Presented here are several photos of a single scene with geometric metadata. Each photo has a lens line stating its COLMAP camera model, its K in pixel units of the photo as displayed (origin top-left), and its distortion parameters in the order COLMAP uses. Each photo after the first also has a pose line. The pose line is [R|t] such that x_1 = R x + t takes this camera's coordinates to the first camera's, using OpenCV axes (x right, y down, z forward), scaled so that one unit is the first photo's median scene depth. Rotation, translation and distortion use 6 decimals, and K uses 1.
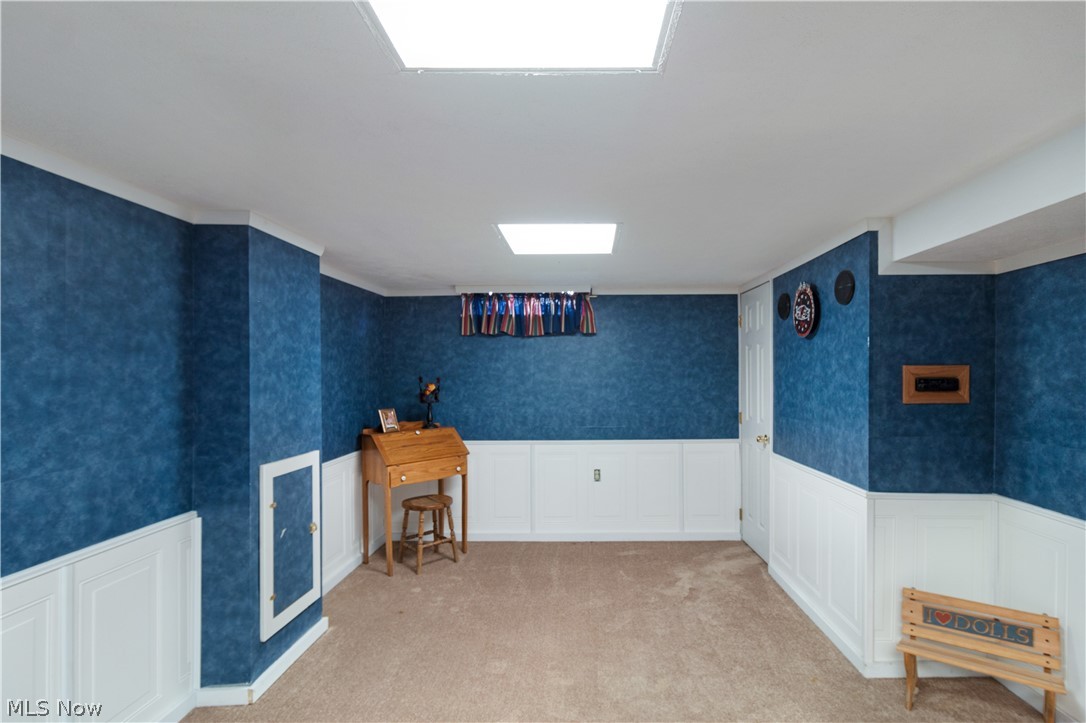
lens RADIAL K [[515.2, 0, 547.0], [0, 515.2, 370.3], [0, 0, 1]] dist [-0.000093, 0.000412]
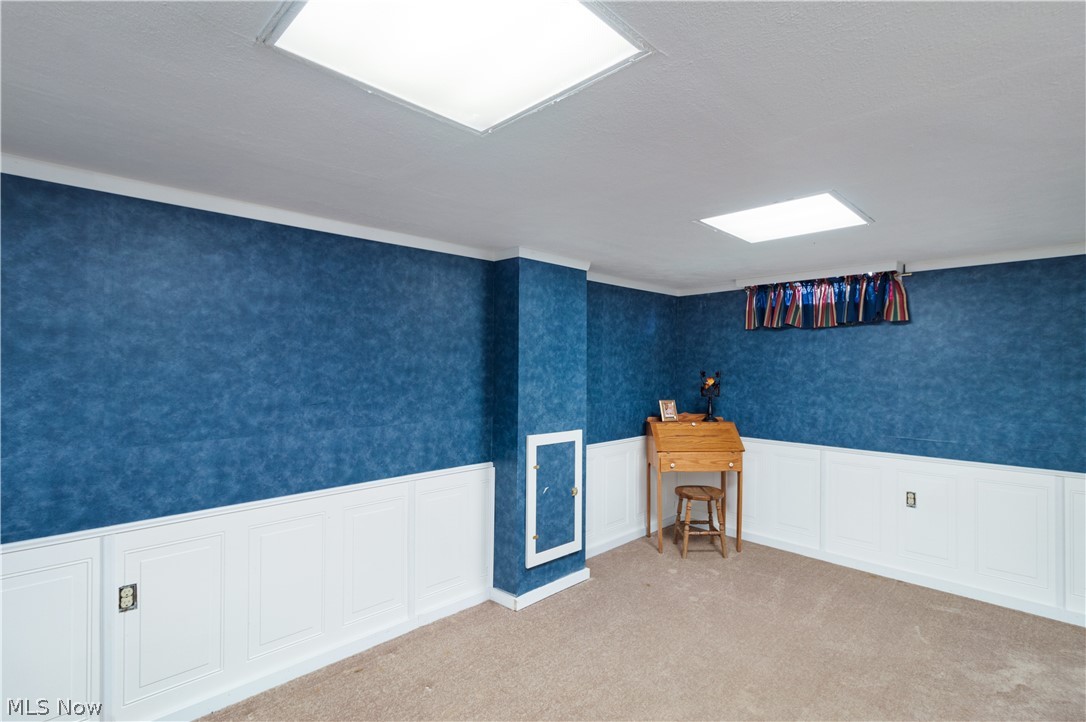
lens RADIAL K [[488.0, 0, 543.0], [0, 488.0, 361.0], [0, 0, 1]] dist [0.000087, 0.000229]
pose [[0.727544, 0.004021, -0.686049, 0.220887], [-0.007976, 0.999965, -0.002597, -0.003149], [0.686015, 0.007361, 0.727550, 0.070939]]
